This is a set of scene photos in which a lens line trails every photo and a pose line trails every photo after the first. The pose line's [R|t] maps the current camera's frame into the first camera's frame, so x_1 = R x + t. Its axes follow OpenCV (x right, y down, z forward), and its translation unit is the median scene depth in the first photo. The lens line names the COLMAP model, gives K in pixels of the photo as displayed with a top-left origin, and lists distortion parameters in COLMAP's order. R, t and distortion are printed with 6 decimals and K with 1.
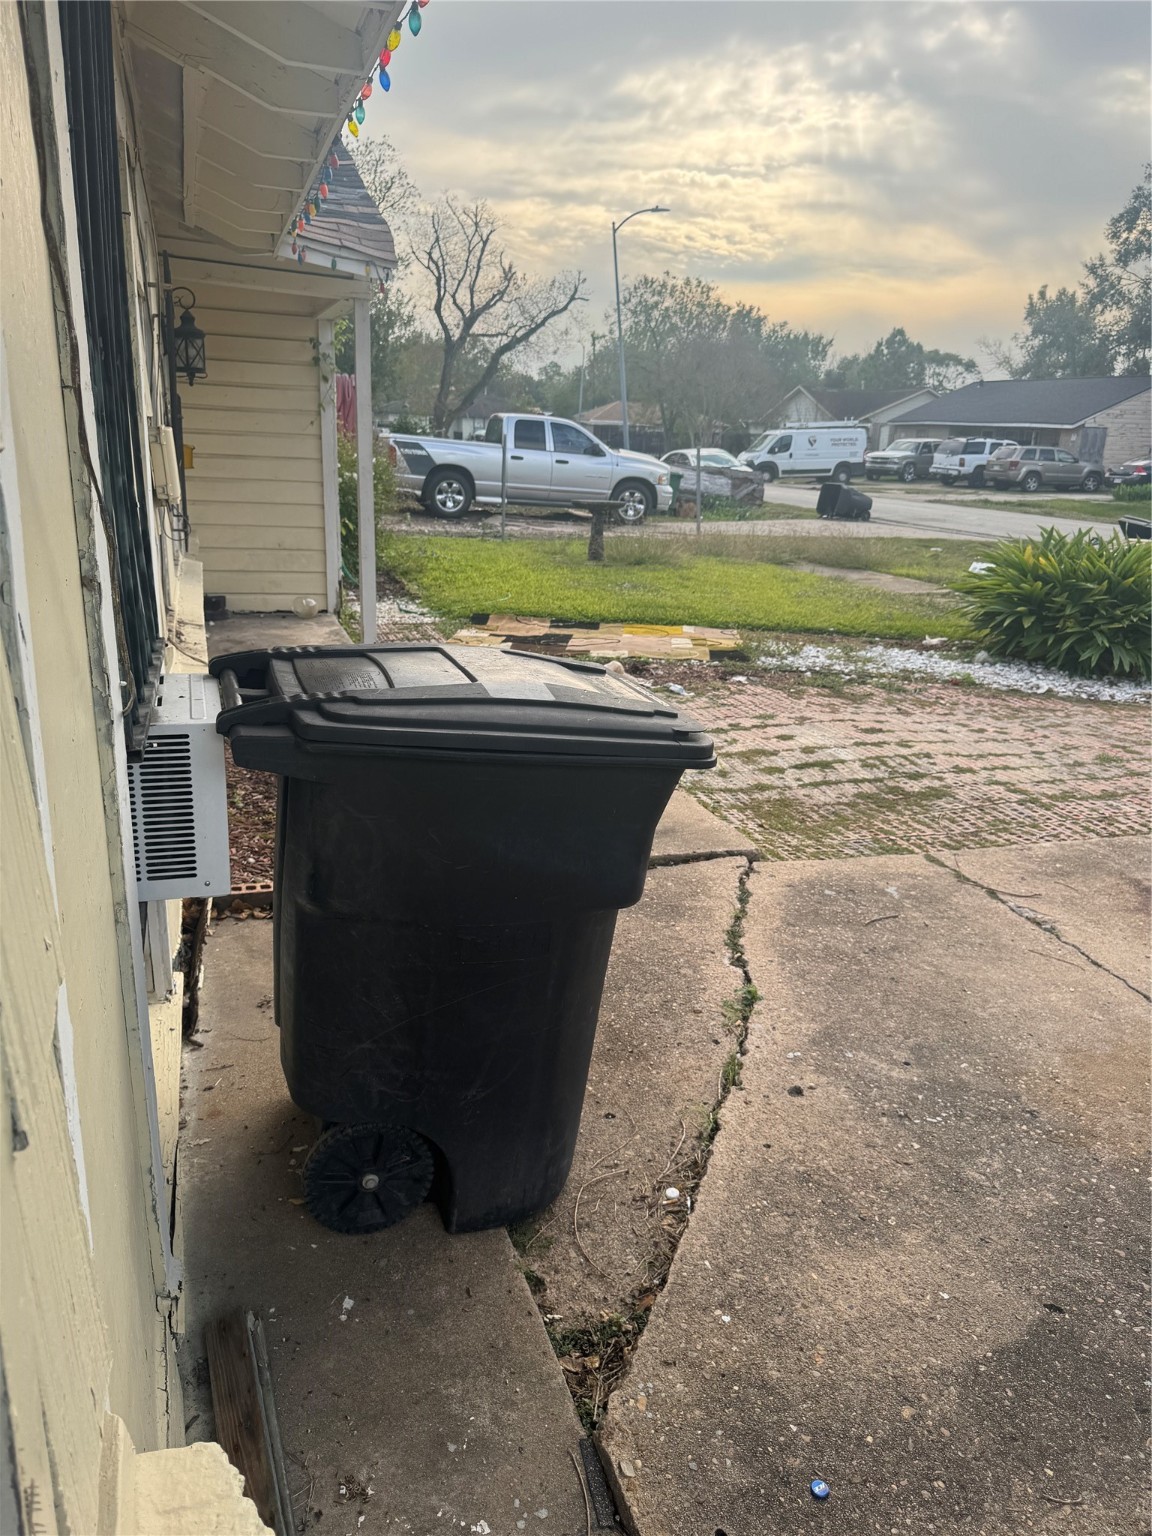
lens RADIAL K [[1081.9, 0, 582.1], [0, 1081.9, 774.1], [0, 0, 1]] dist [0.071431, -0.094186]
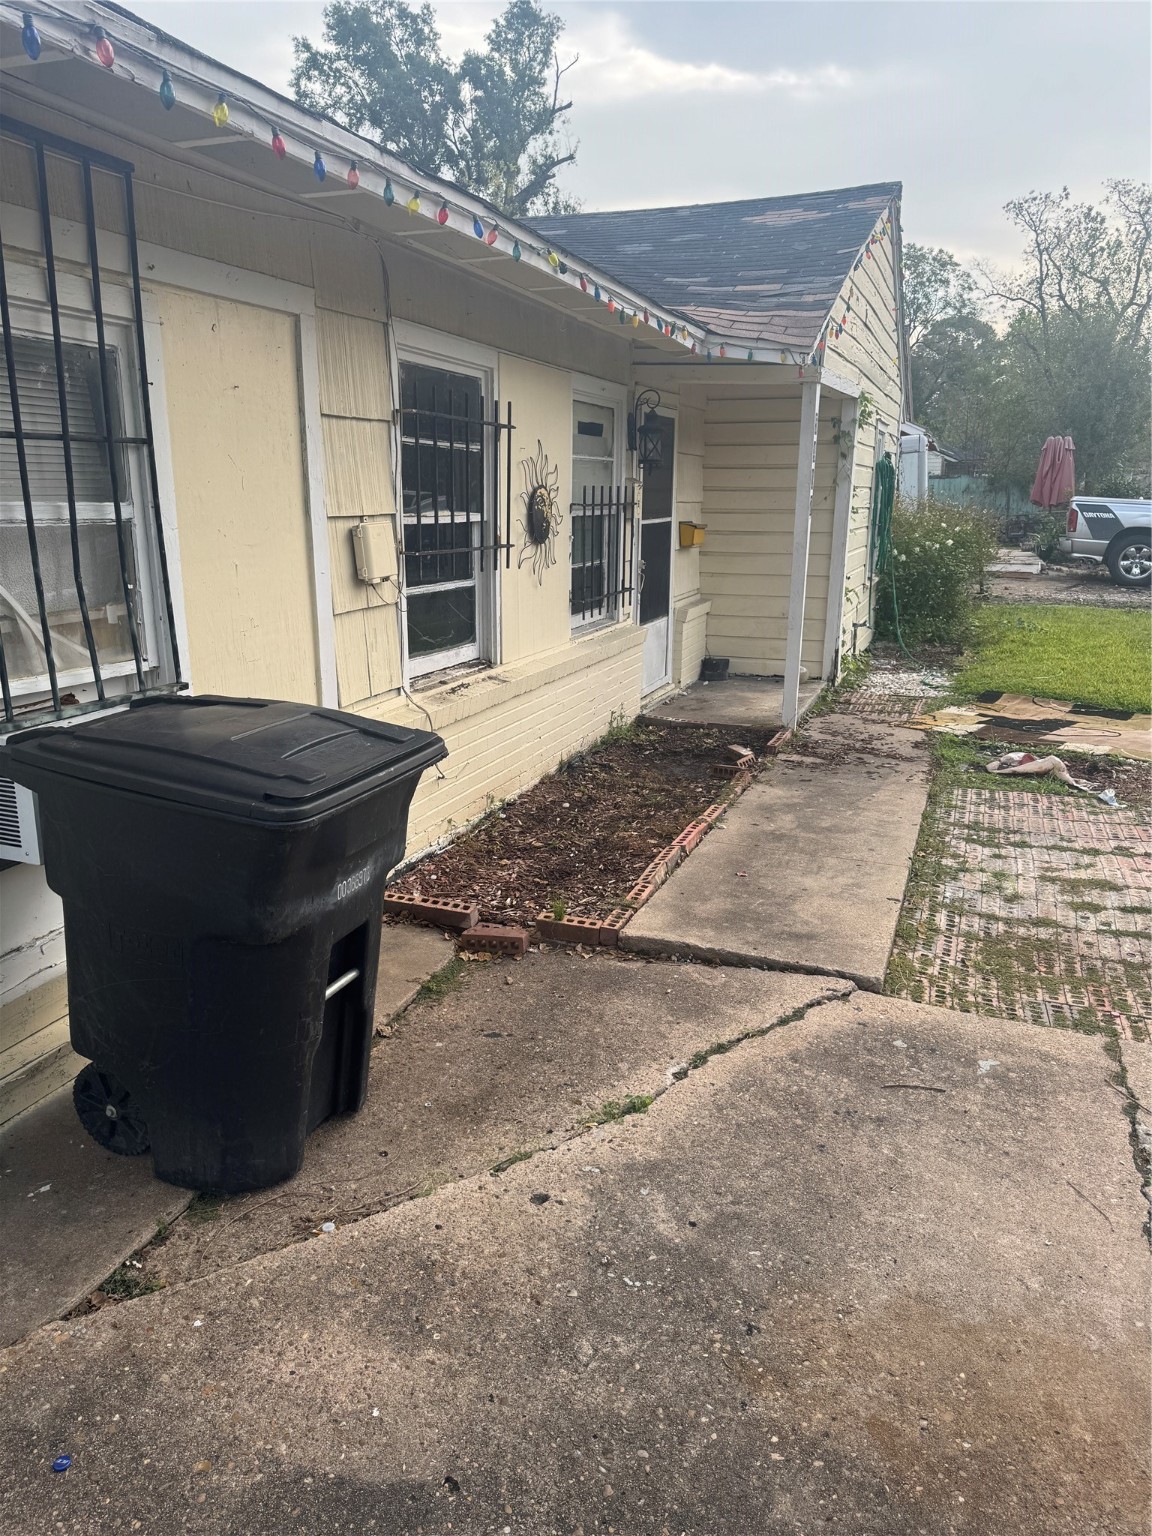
lens RADIAL K [[1081.9, 0, 565.6], [0, 1081.9, 772.3], [0, 0, 1]] dist [0.071431, -0.094186]
pose [[0.771168, 0.123686, -0.624502, 0.394897], [-0.159117, 0.987259, -0.000954, -0.042247], [0.616427, 0.100105, 0.781023, 0.116096]]
